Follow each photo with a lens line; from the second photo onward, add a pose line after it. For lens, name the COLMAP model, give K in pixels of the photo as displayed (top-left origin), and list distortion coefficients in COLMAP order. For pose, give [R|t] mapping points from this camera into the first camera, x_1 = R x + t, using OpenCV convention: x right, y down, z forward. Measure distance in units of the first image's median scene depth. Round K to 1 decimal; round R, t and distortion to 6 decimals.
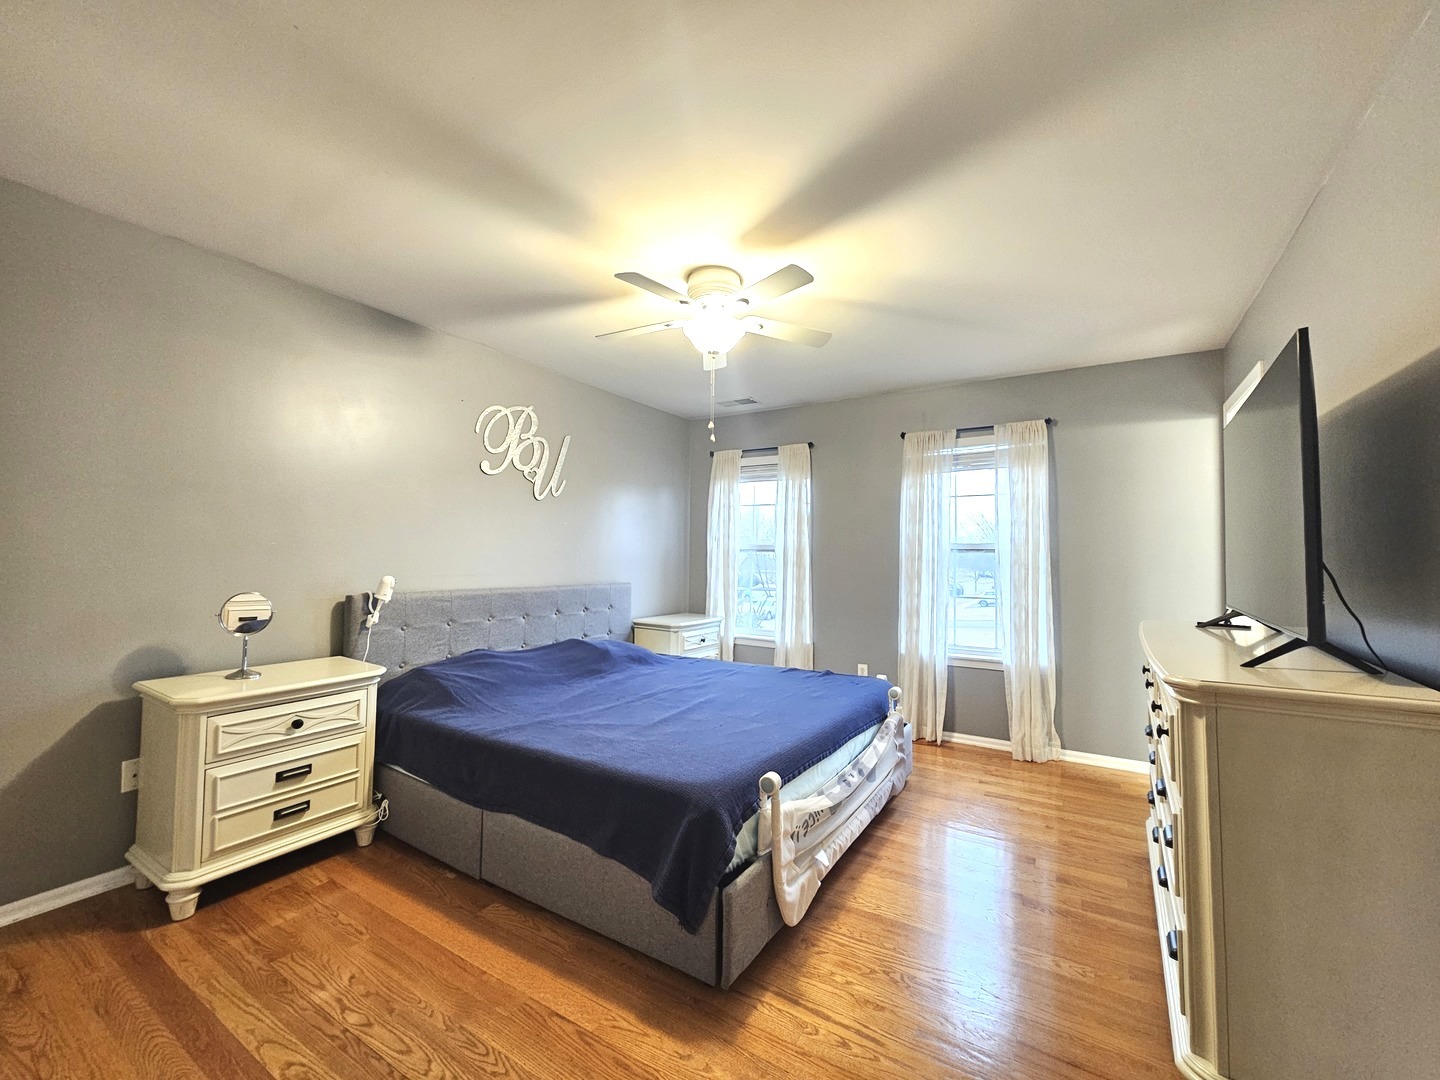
lens RADIAL K [[589.7, 0, 718.6], [0, 589.7, 551.3], [0, 0, 1]] dist [-0.000982, 0.000010]
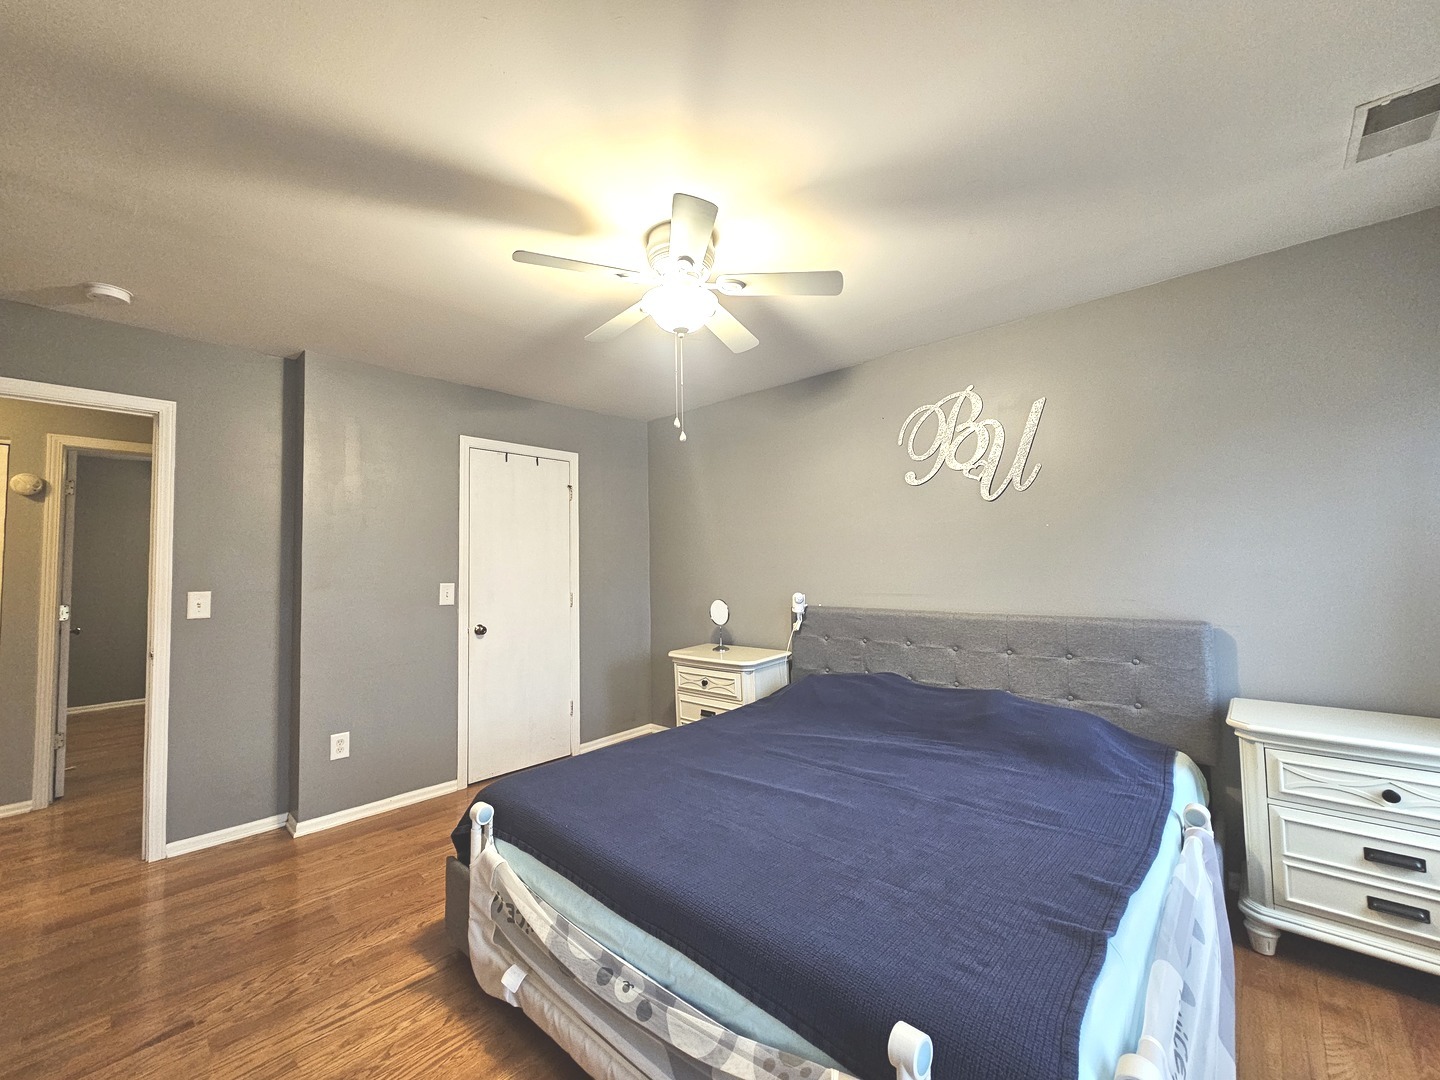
lens RADIAL K [[597.5, 0, 721.3], [0, 597.5, 535.8], [0, 0, 1]] dist [0.001604, -0.000220]
pose [[-0.184326, -0.062030, -0.980906, 0.571285], [0.021176, 0.997524, -0.067060, 0.003738], [0.982637, -0.033132, -0.182556, 0.876613]]
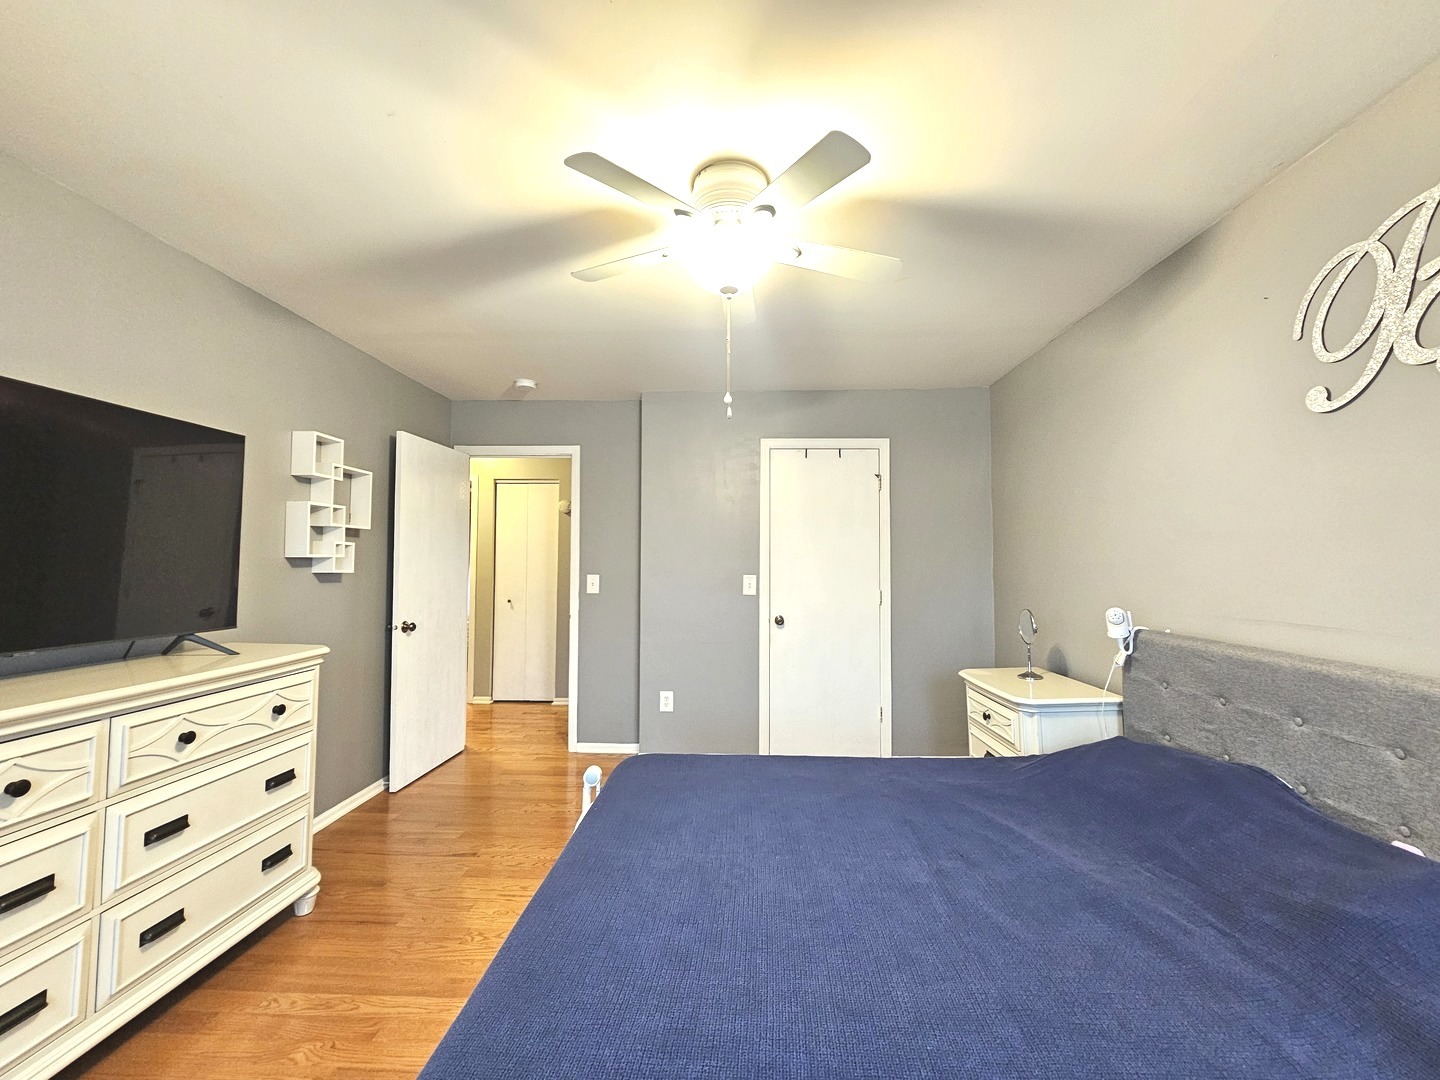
lens RADIAL K [[591.6, 0, 723.9], [0, 591.6, 539.8], [0, 0, 1]] dist [-0.001490, 0.000151]
pose [[-0.870343, -0.037424, -0.491022, 0.244673], [-0.012656, 0.998479, -0.053668, 0.000076], [0.492283, -0.040495, -0.869493, 1.172783]]
